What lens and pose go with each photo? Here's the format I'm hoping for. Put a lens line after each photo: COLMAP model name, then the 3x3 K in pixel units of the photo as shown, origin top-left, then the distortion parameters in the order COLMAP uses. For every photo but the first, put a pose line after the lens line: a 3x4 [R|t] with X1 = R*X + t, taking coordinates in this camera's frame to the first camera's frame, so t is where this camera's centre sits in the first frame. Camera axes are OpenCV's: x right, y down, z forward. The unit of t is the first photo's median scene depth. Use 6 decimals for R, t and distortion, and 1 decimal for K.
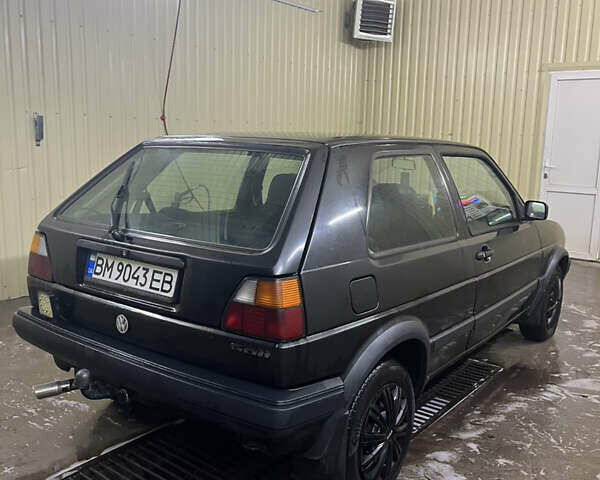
lens RADIAL K [[598.3, 0, 300.6], [0, 598.3, 238.6], [0, 0, 1]] dist [0.022779, 0.000000]
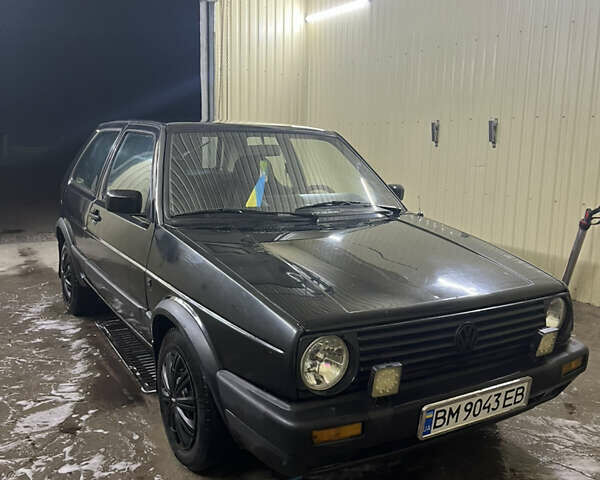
lens RADIAL K [[598.3, 0, 299.8], [0, 598.3, 245.1], [0, 0, 1]] dist [0.022779, 0.000000]
pose [[-0.380374, 0.126588, -0.916128, 1.298352], [-0.187671, 0.959413, 0.210490, -0.251048], [0.905591, 0.251996, -0.341179, 1.874352]]
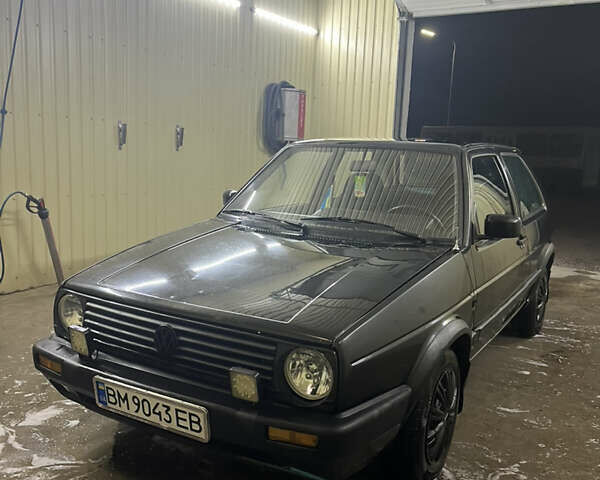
lens RADIAL K [[598.3, 0, 303.5], [0, 598.3, 241.4], [0, 0, 1]] dist [0.022779, 0.000000]
pose [[-0.990788, -0.046225, -0.127287, 0.498676], [-0.084957, 0.944132, 0.318428, -0.394601], [0.105456, 0.326309, -0.939362, 2.512694]]
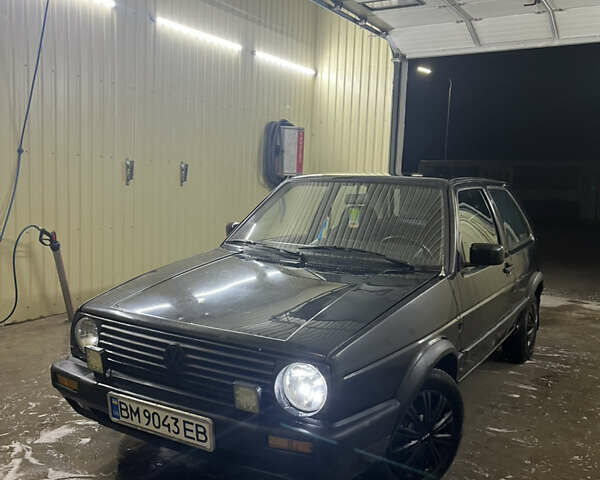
lens RADIAL K [[598.3, 0, 297.6], [0, 598.3, 237.6], [0, 0, 1]] dist [0.022779, 0.000000]
pose [[-0.992224, -0.049916, -0.114020, 0.502975], [-0.078226, 0.962619, 0.259316, -0.408886], [0.096814, 0.266219, -0.959038, 2.589071]]
